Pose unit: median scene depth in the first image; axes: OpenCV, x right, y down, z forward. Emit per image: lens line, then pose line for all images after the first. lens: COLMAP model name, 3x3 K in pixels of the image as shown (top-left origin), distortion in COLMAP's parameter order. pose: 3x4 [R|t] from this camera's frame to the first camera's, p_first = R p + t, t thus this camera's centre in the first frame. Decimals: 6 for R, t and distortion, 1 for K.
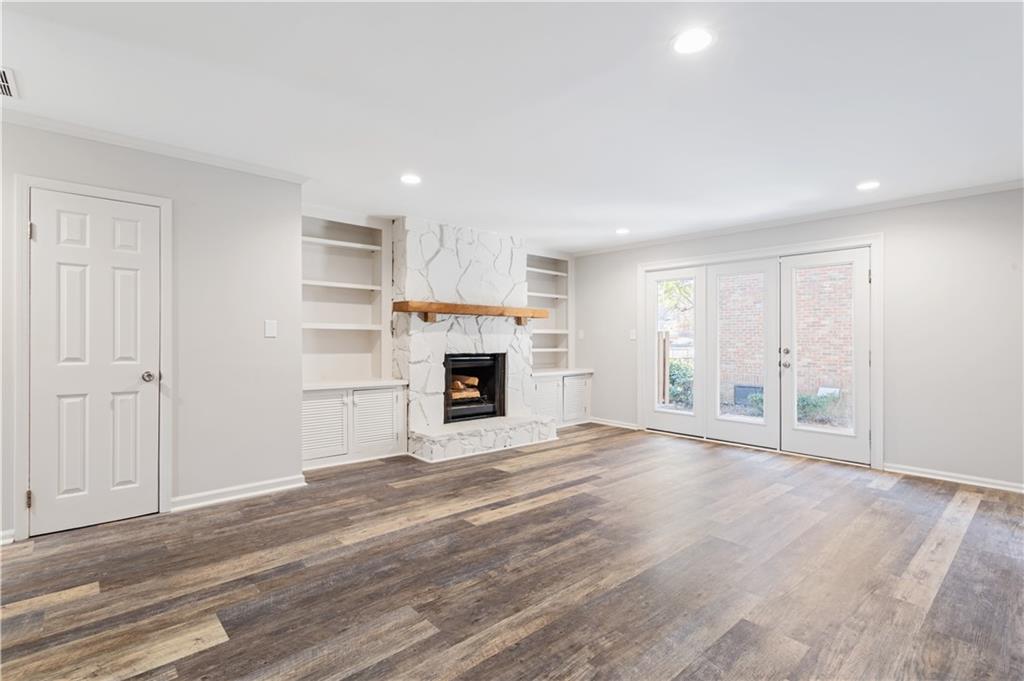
lens RADIAL K [[484.9, 0, 512.0], [0, 484.9, 340.5], [0, 0, 1]] dist [-0.001110, -0.000129]
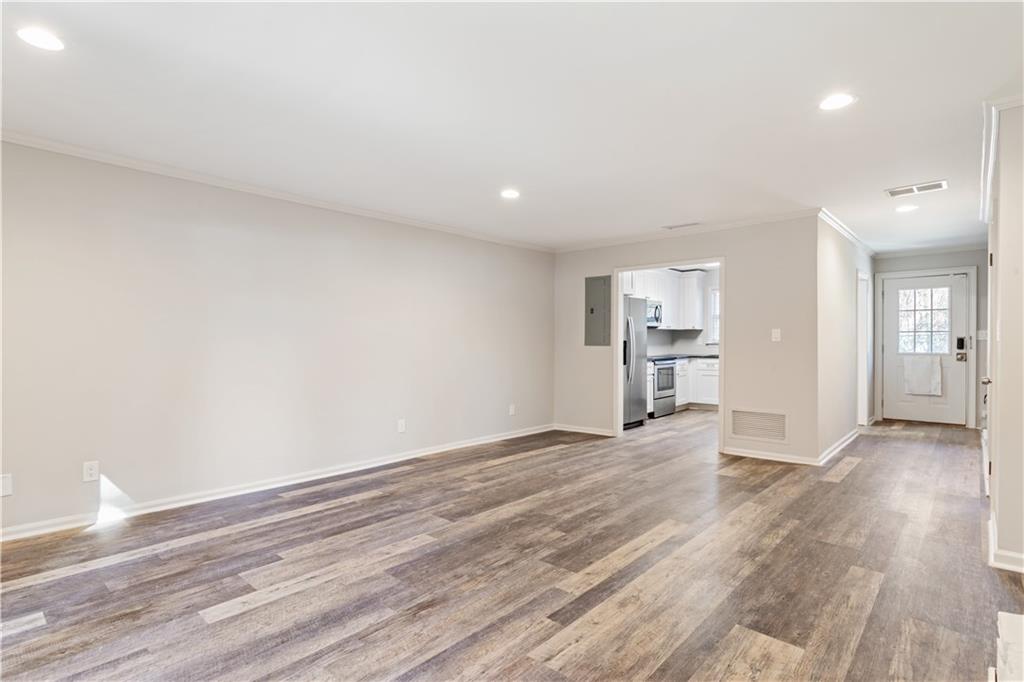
lens RADIAL K [[518.1, 0, 512.0], [0, 518.1, 341.0], [0, 0, 1]] dist [-0.001443, 0.000166]
pose [[-0.995591, -0.007357, -0.093511, 0.221484], [-0.007121, 0.999971, -0.002857, -0.000613], [0.093529, -0.002179, -0.995614, 1.234447]]
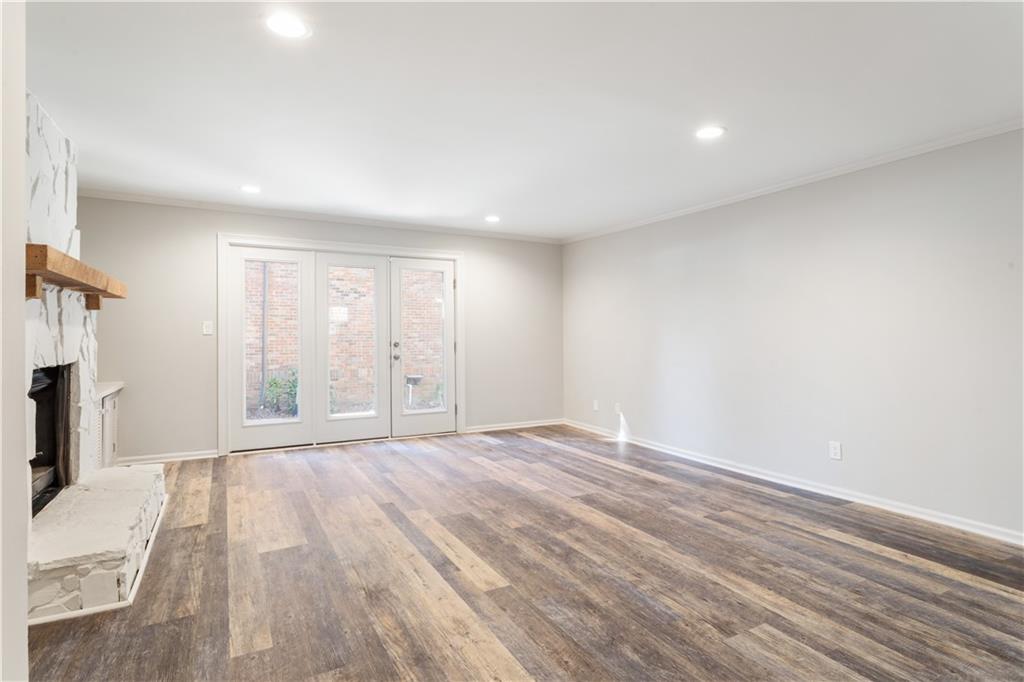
lens RADIAL K [[518.1, 0, 512.0], [0, 518.1, 341.0], [0, 0, 1]] dist [-0.001443, 0.000166]
pose [[0.235321, -0.018390, 0.971744, -0.502748], [0.000216, 0.999822, 0.018869, -0.008368], [-0.971918, -0.004231, 0.235283, 0.477463]]
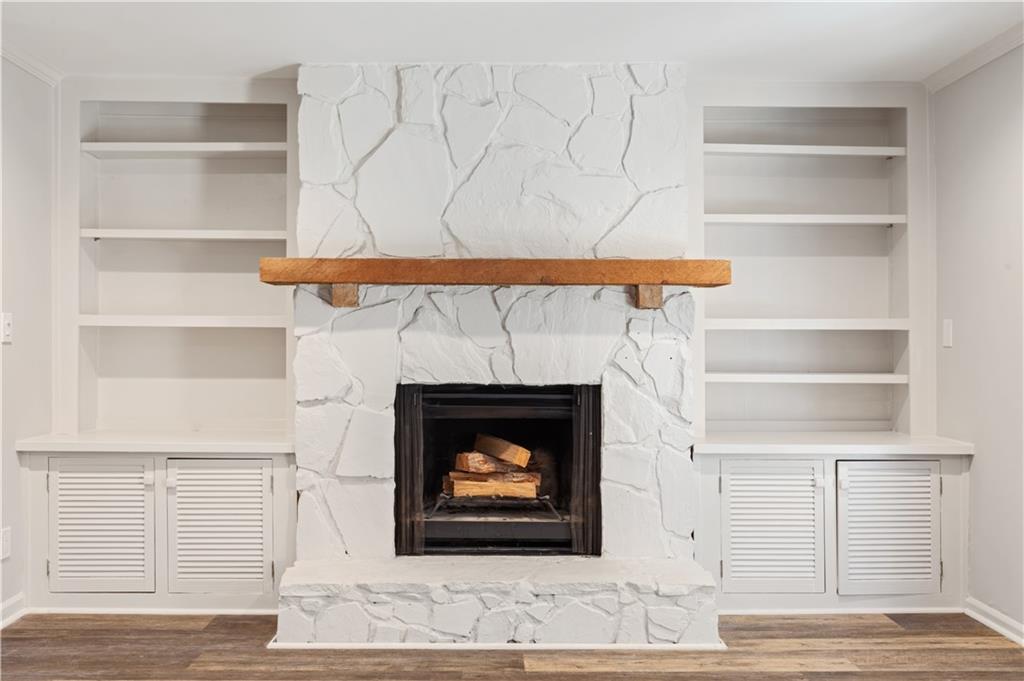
lens RADIAL K [[986.1, 0, 512.0], [0, 986.1, 340.5], [0, 0, 1]] dist [0.009963, 0.002711]
pose [[0.752615, -0.008084, -0.658412, 0.491040], [0.000957, 0.999937, -0.011184, 0.000889], [0.658461, 0.007787, 0.752575, 0.453204]]
